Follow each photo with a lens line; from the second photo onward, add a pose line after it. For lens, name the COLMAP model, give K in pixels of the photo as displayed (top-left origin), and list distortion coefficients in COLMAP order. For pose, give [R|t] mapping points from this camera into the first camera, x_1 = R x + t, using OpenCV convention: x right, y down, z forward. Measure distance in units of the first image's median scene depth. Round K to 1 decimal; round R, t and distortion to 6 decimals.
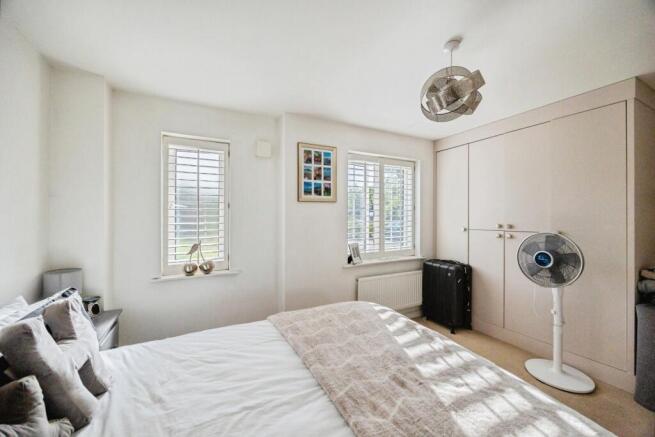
lens RADIAL K [[252.4, 0, 326.6], [0, 252.4, 217.1], [0, 0, 1]] dist [0.000052, -0.000042]
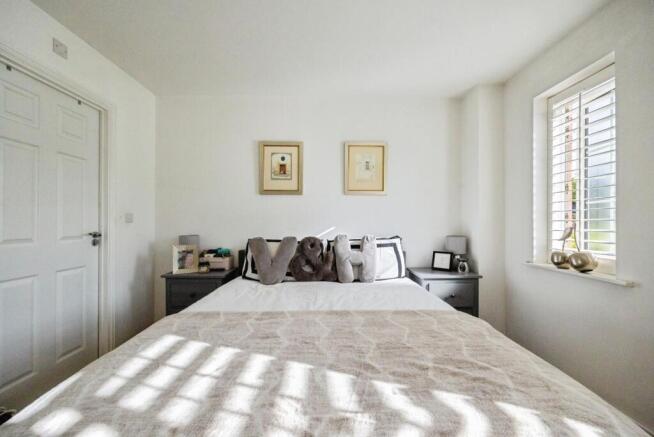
lens RADIAL K [[257.6, 0, 326.5], [0, 257.6, 221.3], [0, 0, 1]] dist [-0.001994, -0.000191]
pose [[-0.441153, -0.001537, -0.897430, 0.413560], [-0.001166, 0.999999, -0.001139, 0.081627], [0.897431, 0.000543, -0.441155, 0.632918]]
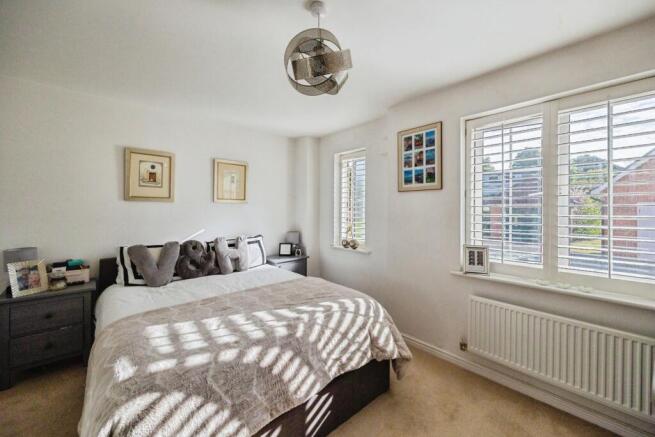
lens RADIAL K [[255.9, 0, 327.1], [0, 255.9, 209.1], [0, 0, 1]] dist [0.000089, 0.000032]
pose [[0.243930, 0.000478, -0.969793, 0.782106], [-0.003054, 0.999995, -0.000275, 0.006574], [0.969788, 0.003029, 0.243930, 0.474666]]
